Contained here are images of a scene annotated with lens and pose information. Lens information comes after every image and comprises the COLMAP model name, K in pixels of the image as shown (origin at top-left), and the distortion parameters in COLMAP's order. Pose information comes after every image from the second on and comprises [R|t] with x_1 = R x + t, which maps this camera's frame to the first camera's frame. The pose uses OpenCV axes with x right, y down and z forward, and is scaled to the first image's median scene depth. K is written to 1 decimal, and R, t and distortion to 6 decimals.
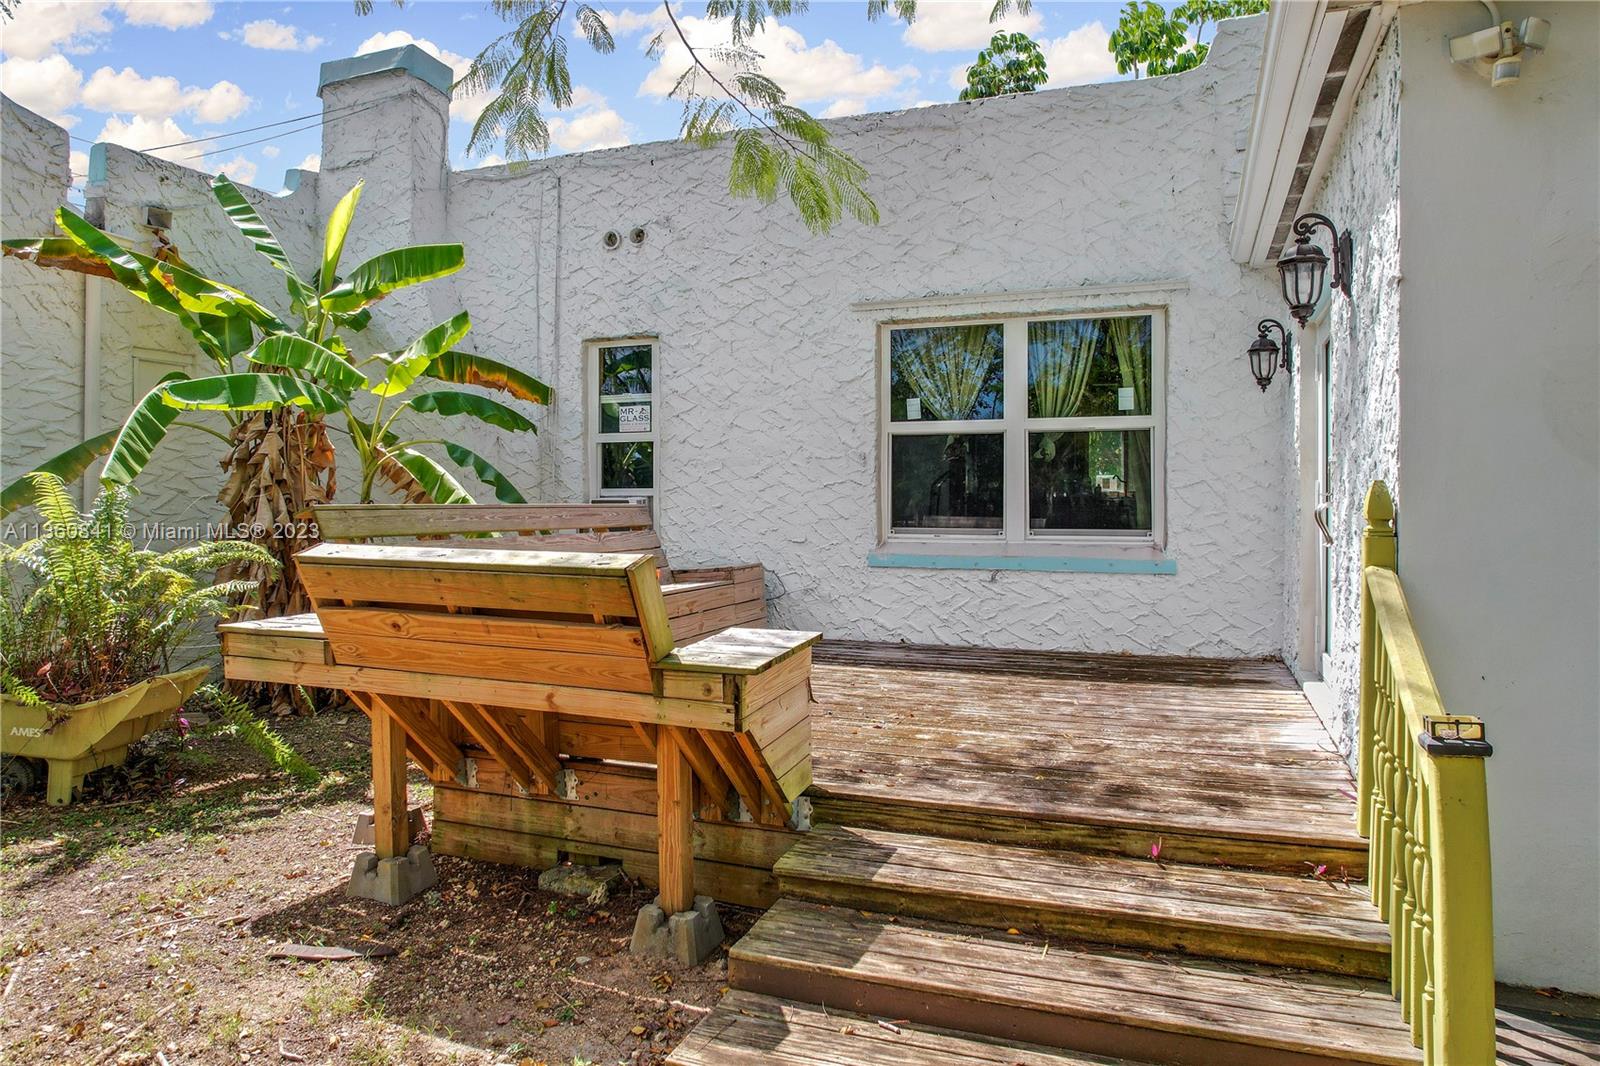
lens RADIAL K [[1023.9, 0, 800.2], [0, 1023.9, 525.4], [0, 0, 1]] dist [-0.042191, 0.020092]
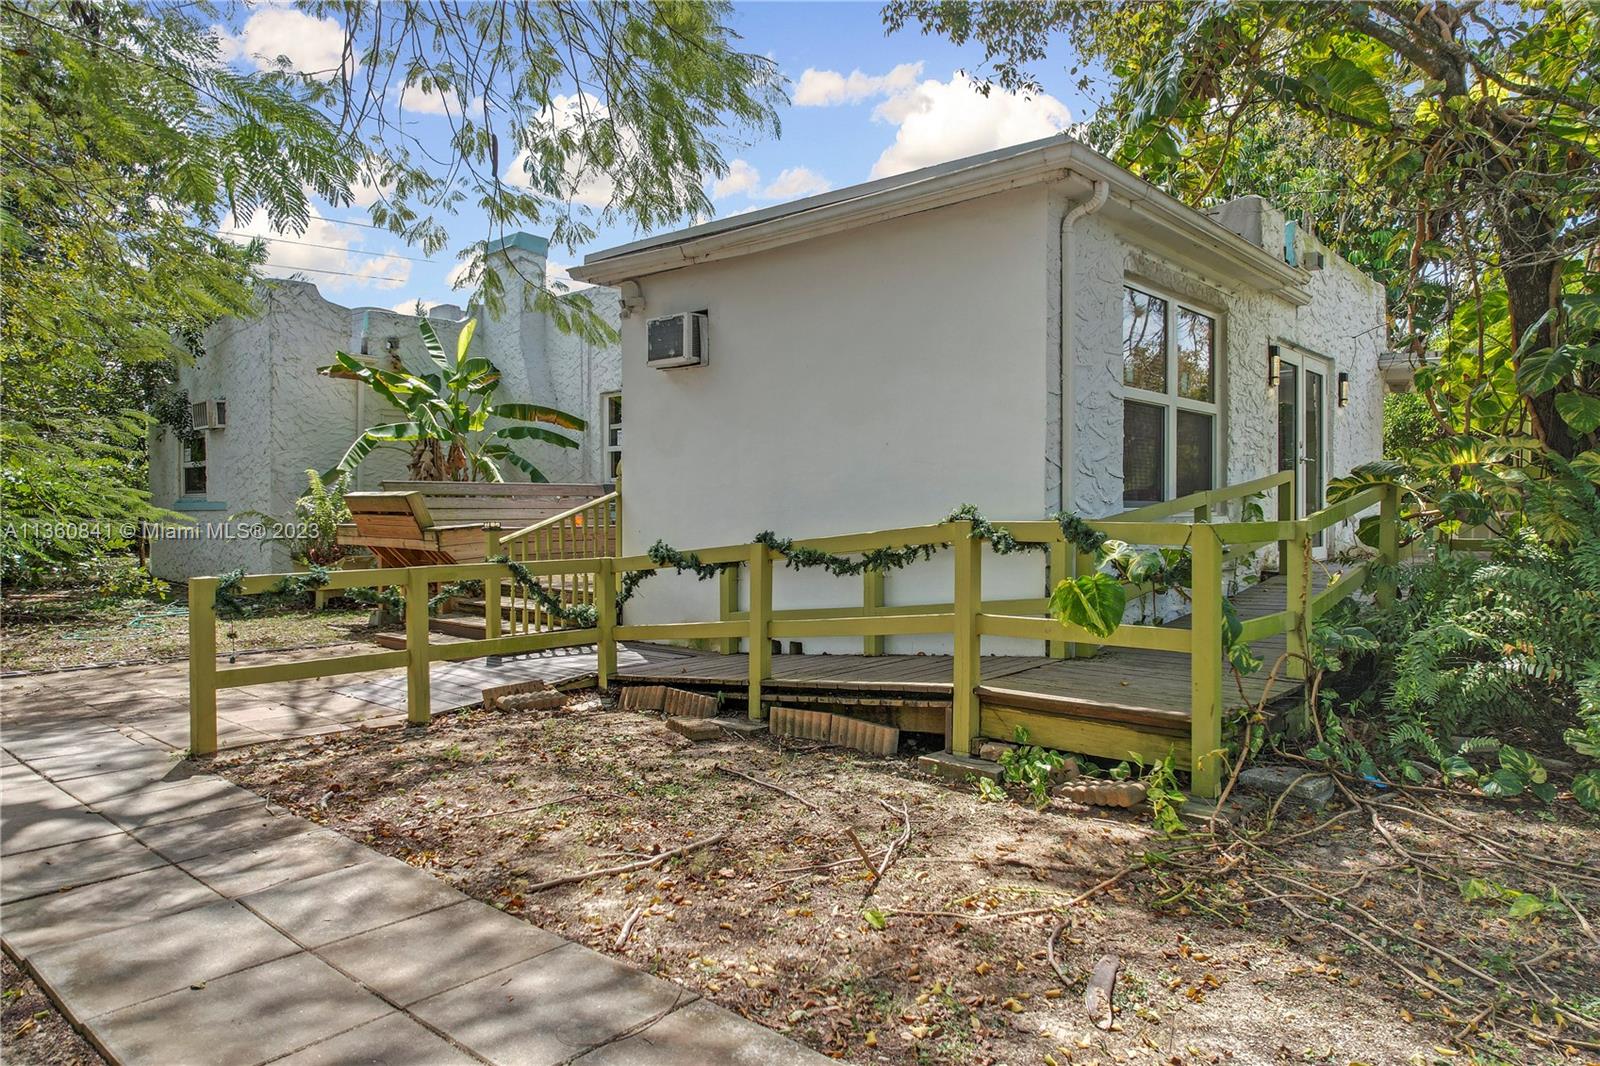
lens RADIAL K [[1023.9, 0, 798.9], [0, 1023.9, 528.1], [0, 0, 1]] dist [-0.042191, 0.020092]
pose [[0.936188, 0.006566, -0.351439, 0.825425], [-0.006319, 0.999978, 0.001850, 0.051445], [0.351443, 0.000489, 0.936209, -0.602125]]
